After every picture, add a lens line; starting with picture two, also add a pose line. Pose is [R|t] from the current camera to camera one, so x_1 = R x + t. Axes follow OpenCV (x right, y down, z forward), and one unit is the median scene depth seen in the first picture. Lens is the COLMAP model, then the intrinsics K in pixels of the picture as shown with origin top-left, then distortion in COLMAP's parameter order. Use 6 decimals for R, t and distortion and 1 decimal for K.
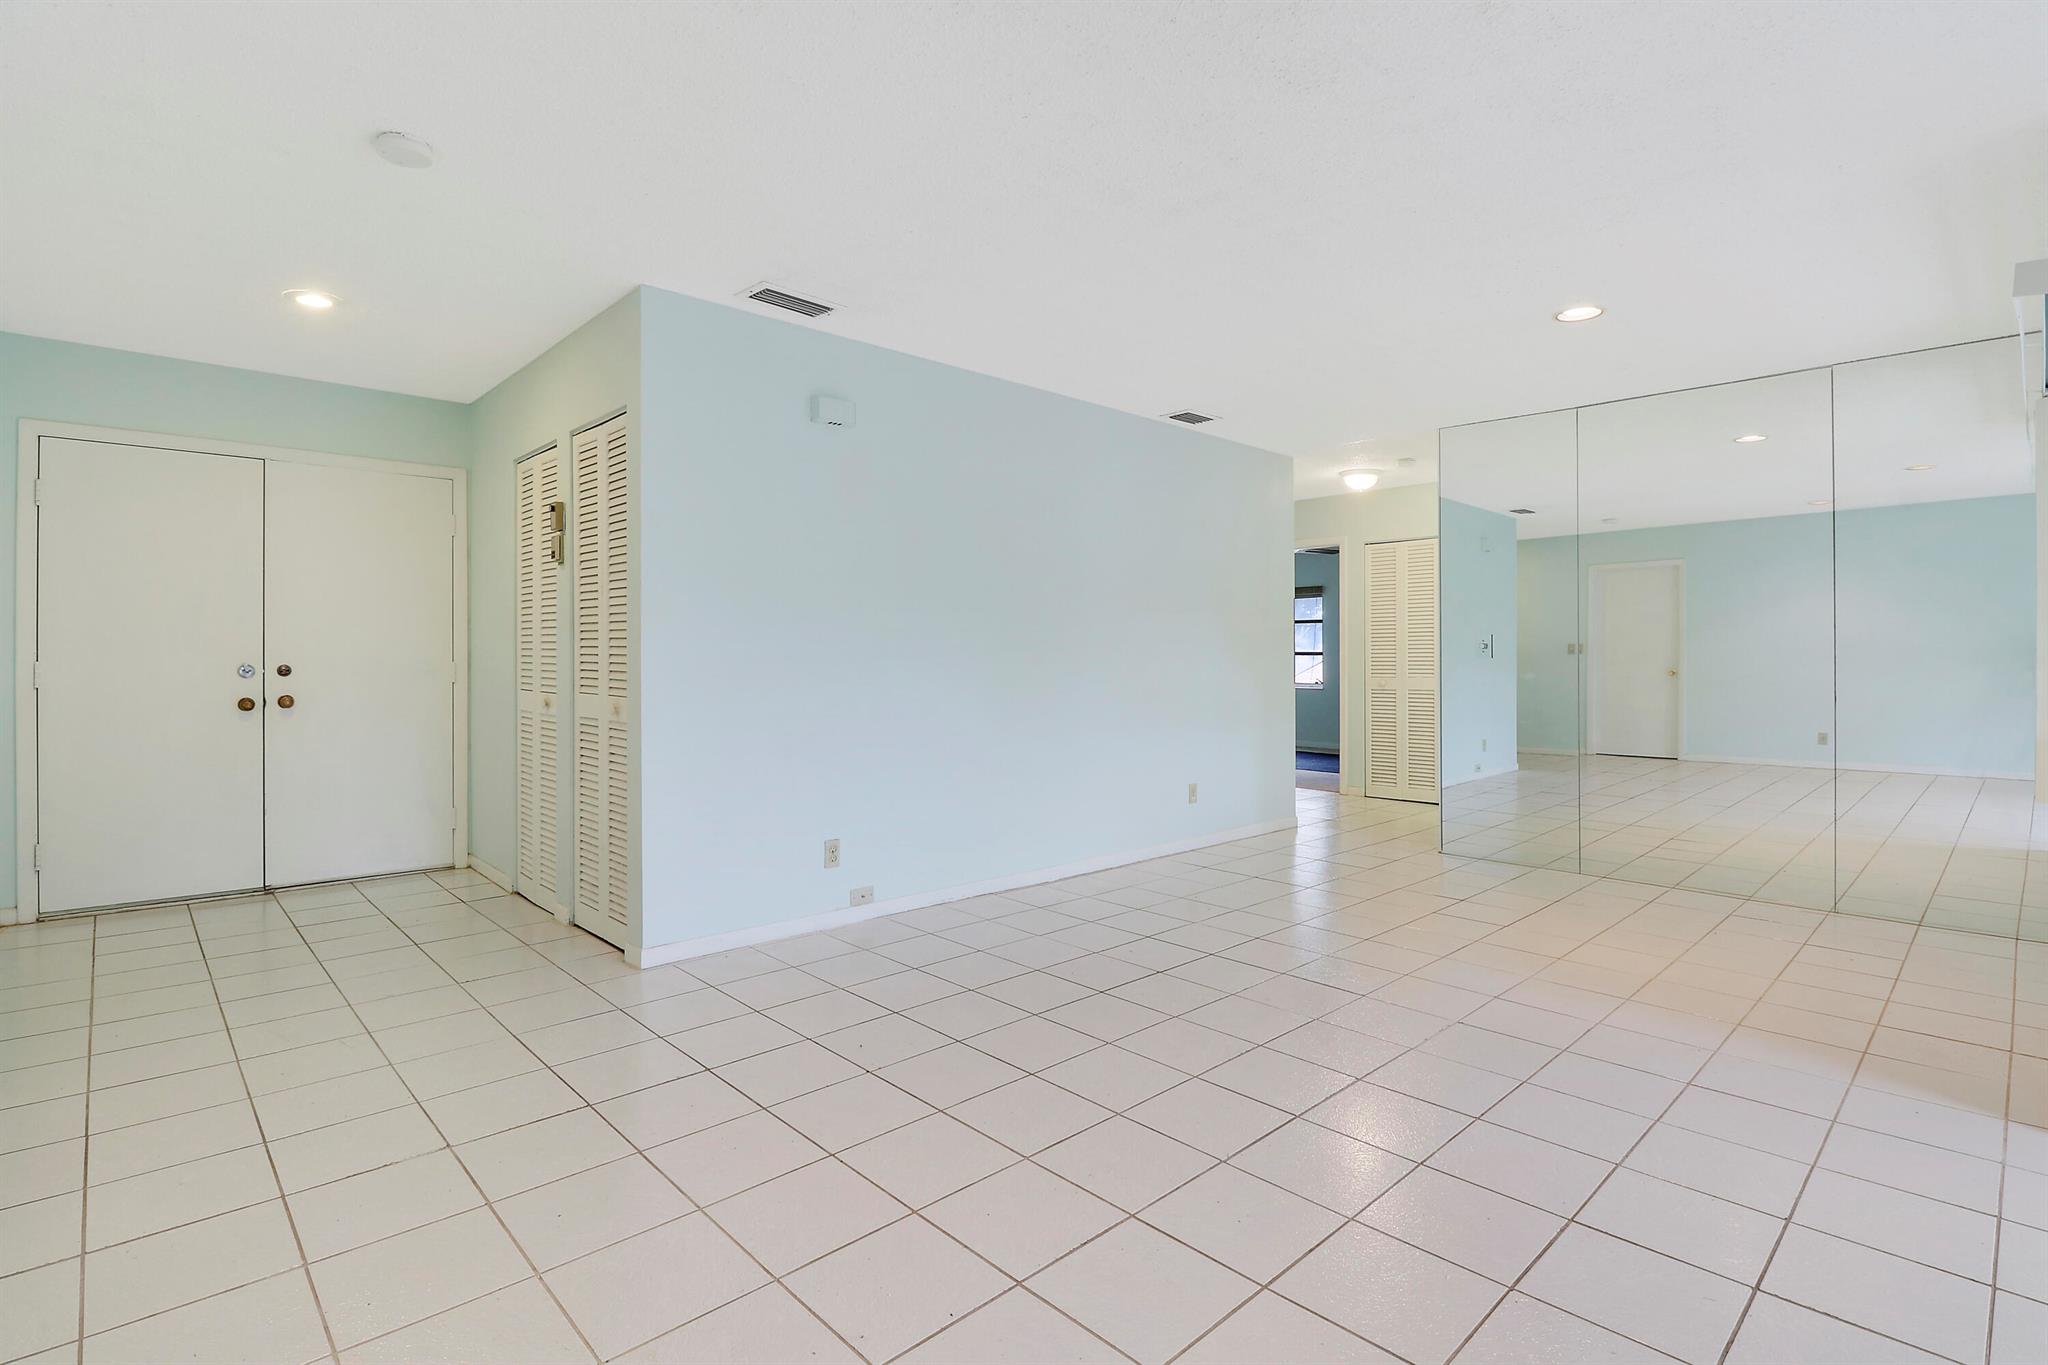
lens RADIAL K [[965.8, 0, 1024.0], [0, 965.8, 682.5], [0, 0, 1]] dist [-0.001831, -0.000905]
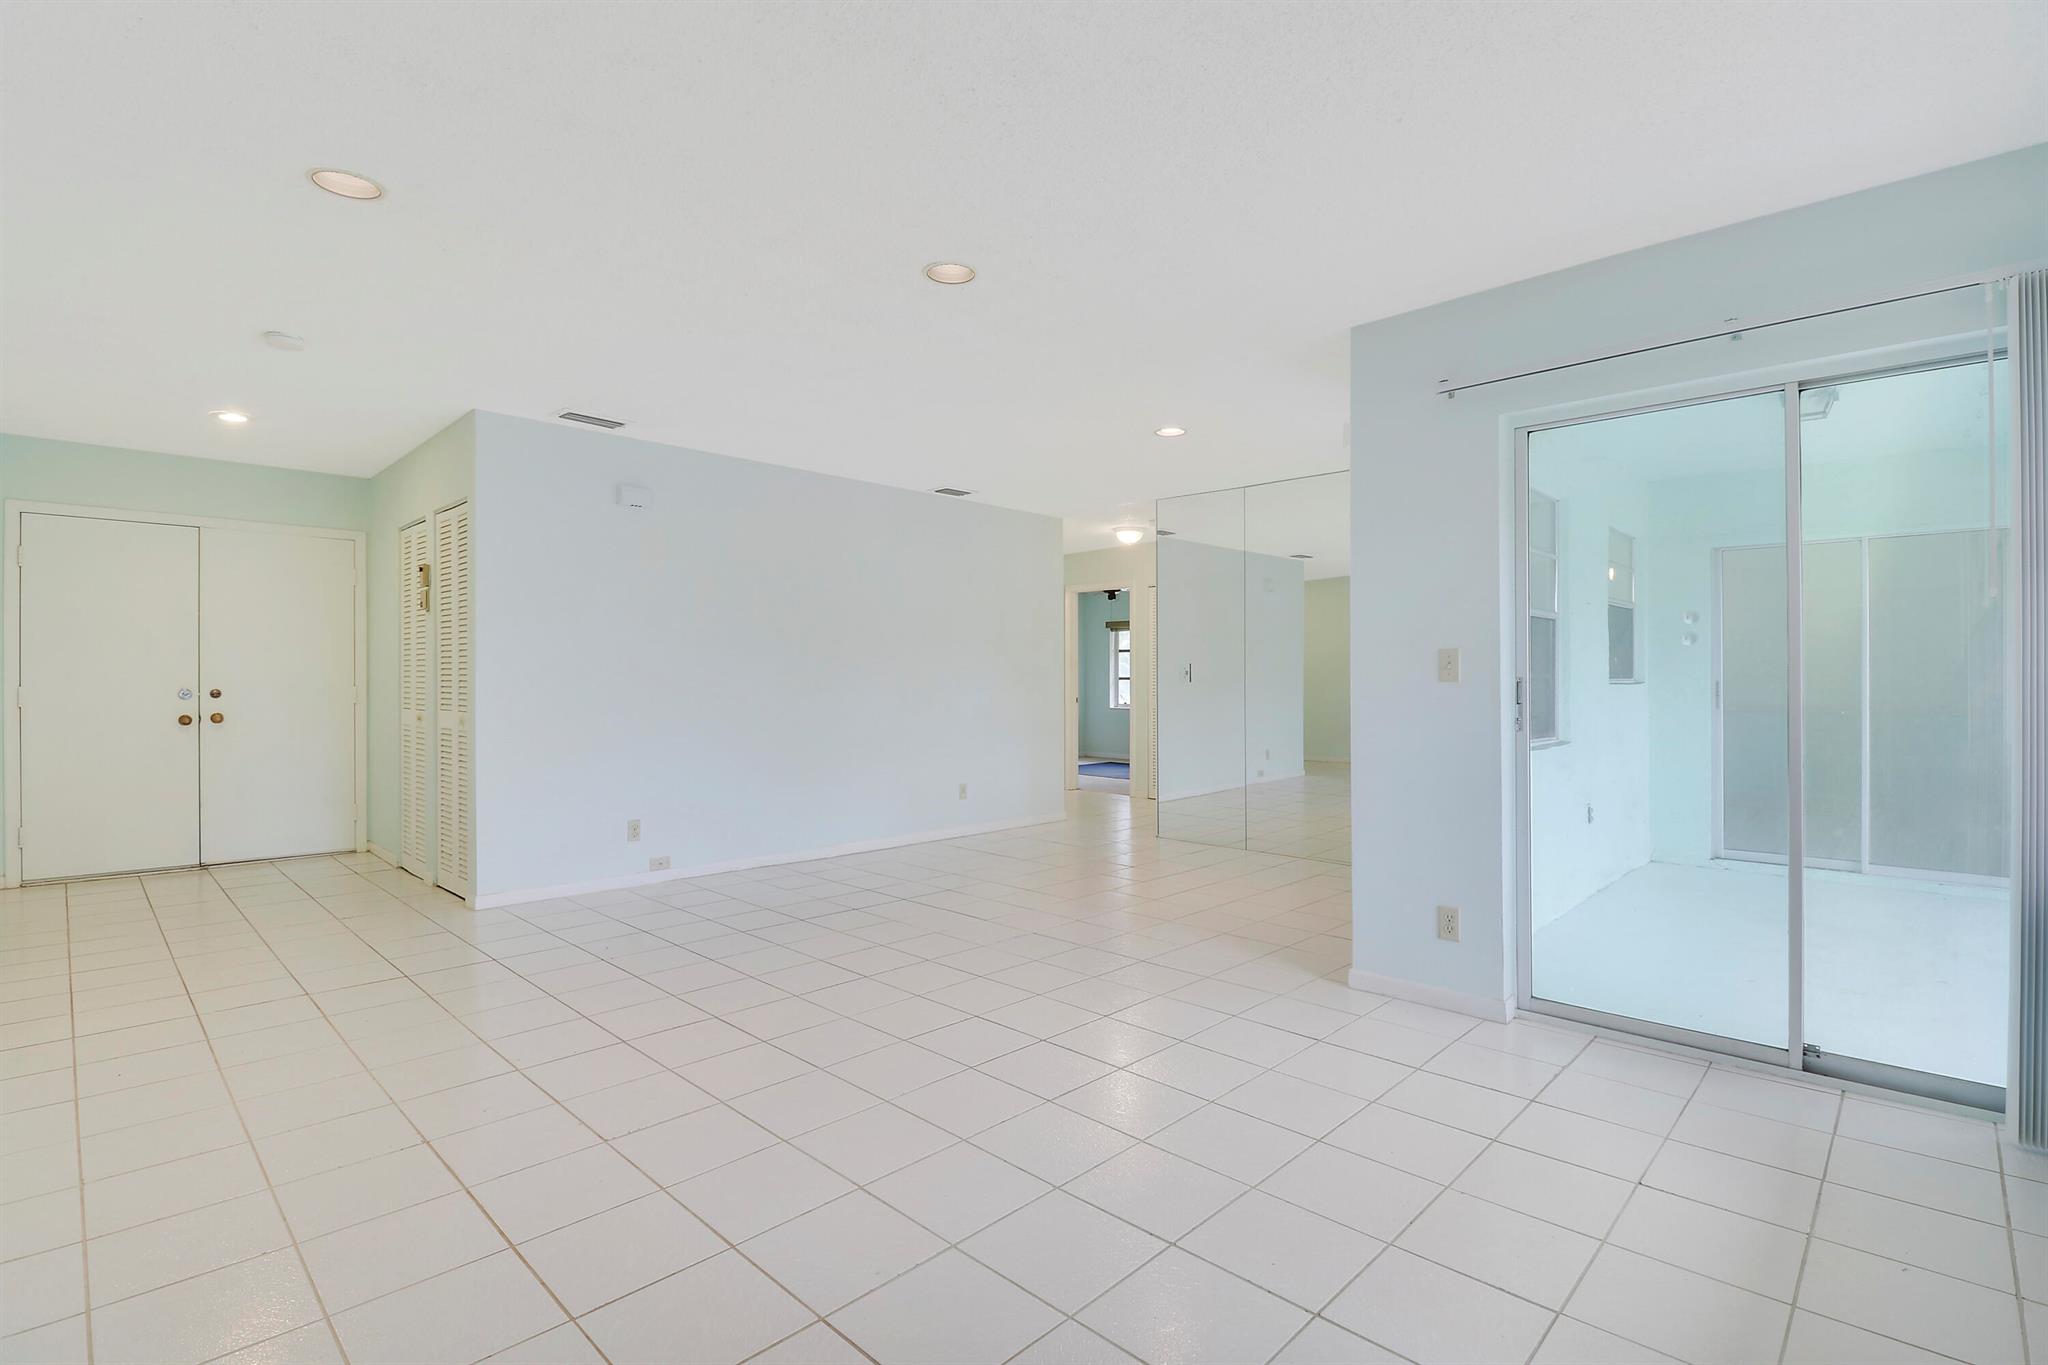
lens RADIAL K [[965.2, 0, 1026.1], [0, 965.2, 708.7], [0, 0, 1]] dist [-0.009656, -0.000032]
pose [[0.999509, -0.002317, 0.031257, 0.285014], [0.002286, 0.999997, 0.001035, 0.009326], [-0.031259, -0.000963, 0.999511, -0.322770]]
